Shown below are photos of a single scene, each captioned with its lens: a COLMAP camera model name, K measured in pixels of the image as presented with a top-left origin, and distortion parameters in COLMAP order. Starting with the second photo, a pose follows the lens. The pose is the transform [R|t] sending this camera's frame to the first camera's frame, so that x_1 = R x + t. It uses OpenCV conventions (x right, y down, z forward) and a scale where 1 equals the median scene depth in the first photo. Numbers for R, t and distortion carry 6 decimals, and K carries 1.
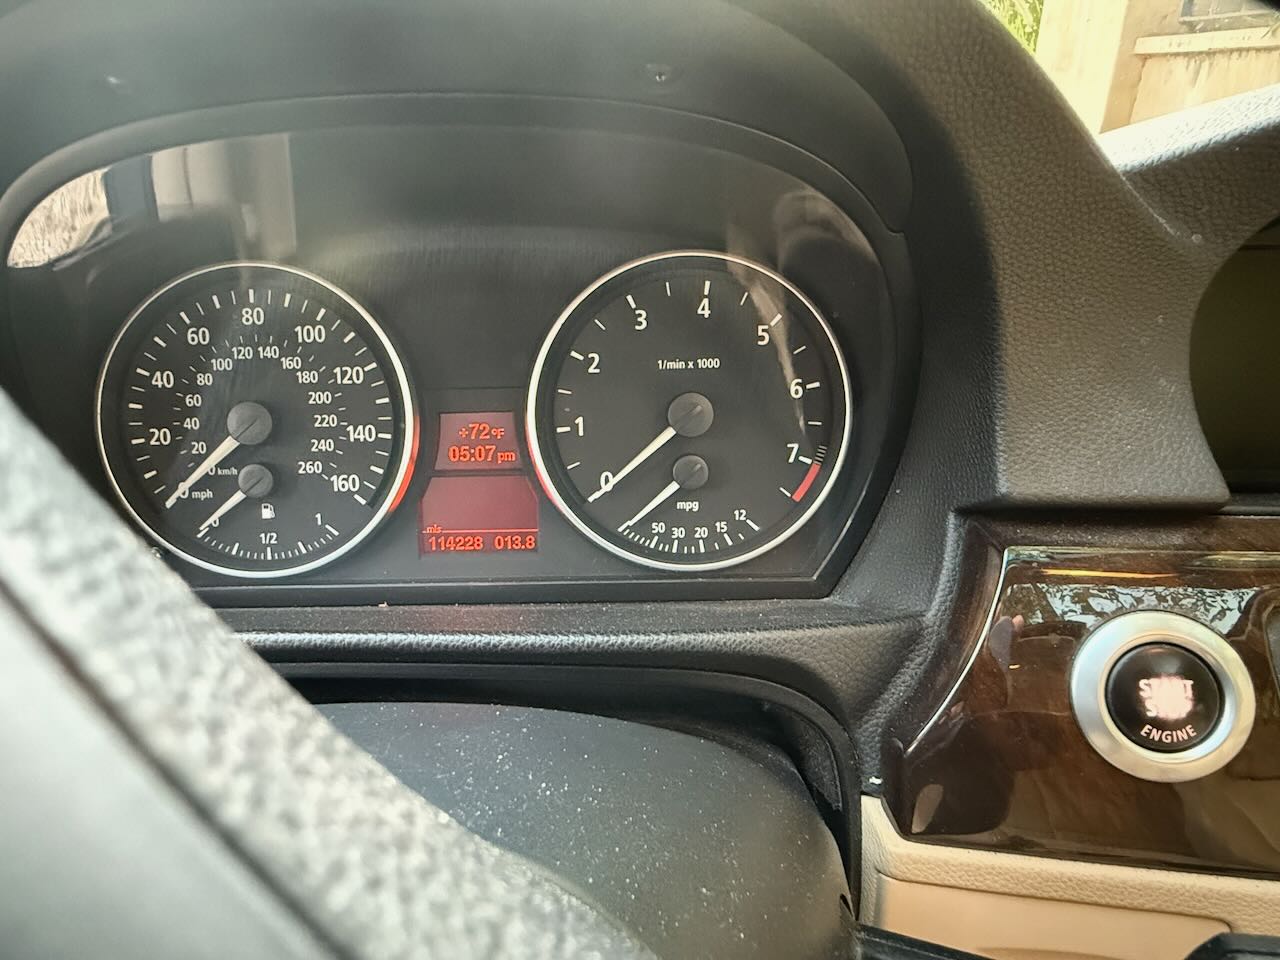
lens RADIAL K [[764.7, 0, 639.1], [0, 764.7, 481.1], [0, 0, 1]] dist [0.009145, 0.001492]
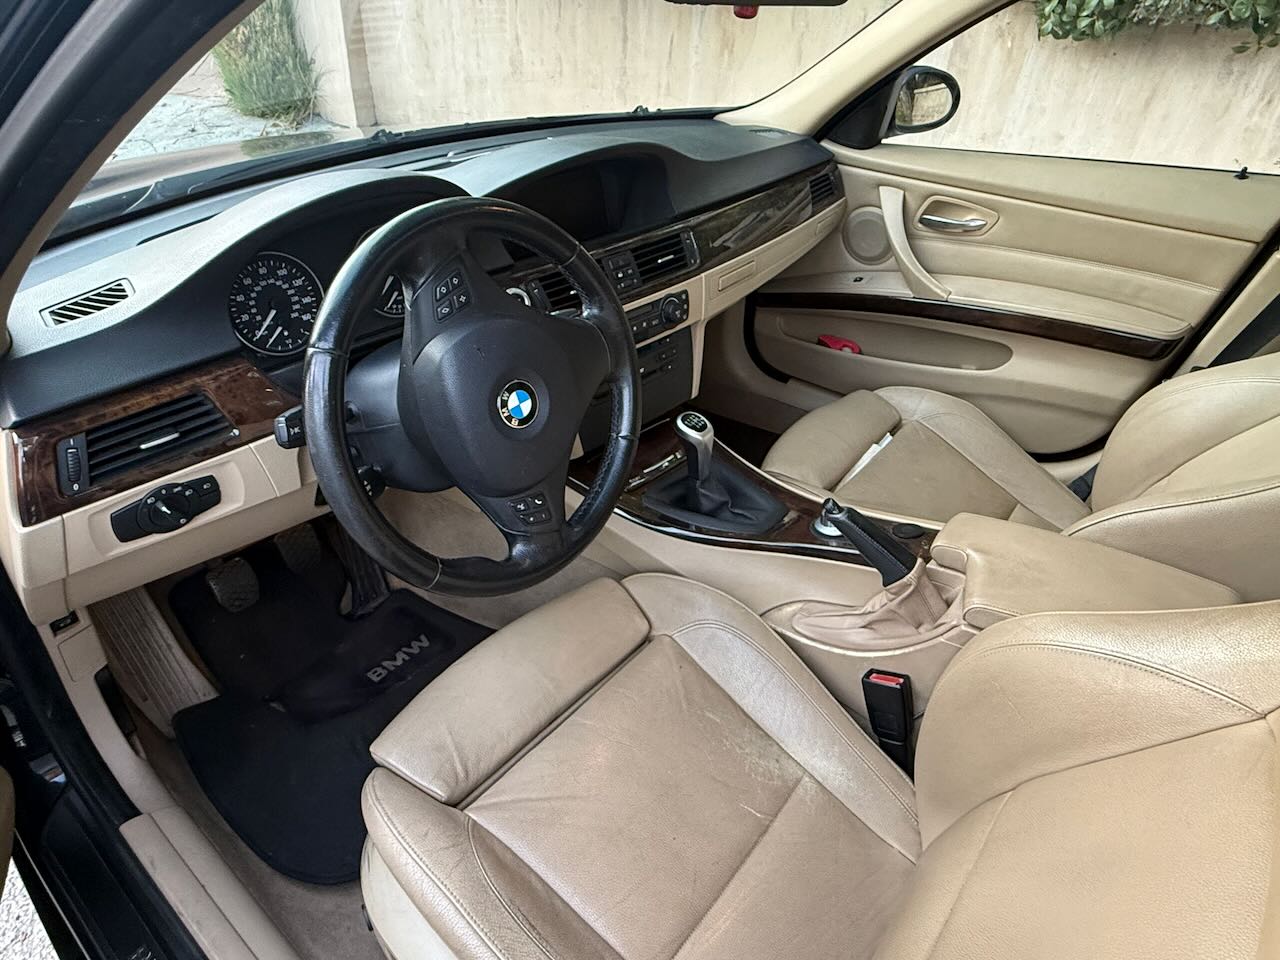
lens RADIAL K [[764.7, 0, 641.7], [0, 764.7, 481.0], [0, 0, 1]] dist [0.009145, 0.001492]
pose [[0.618366, -0.402418, 0.675043, -1.969328], [0.249405, 0.915037, 0.317023, -0.036550], [-0.745265, -0.027677, 0.666193, -2.207931]]
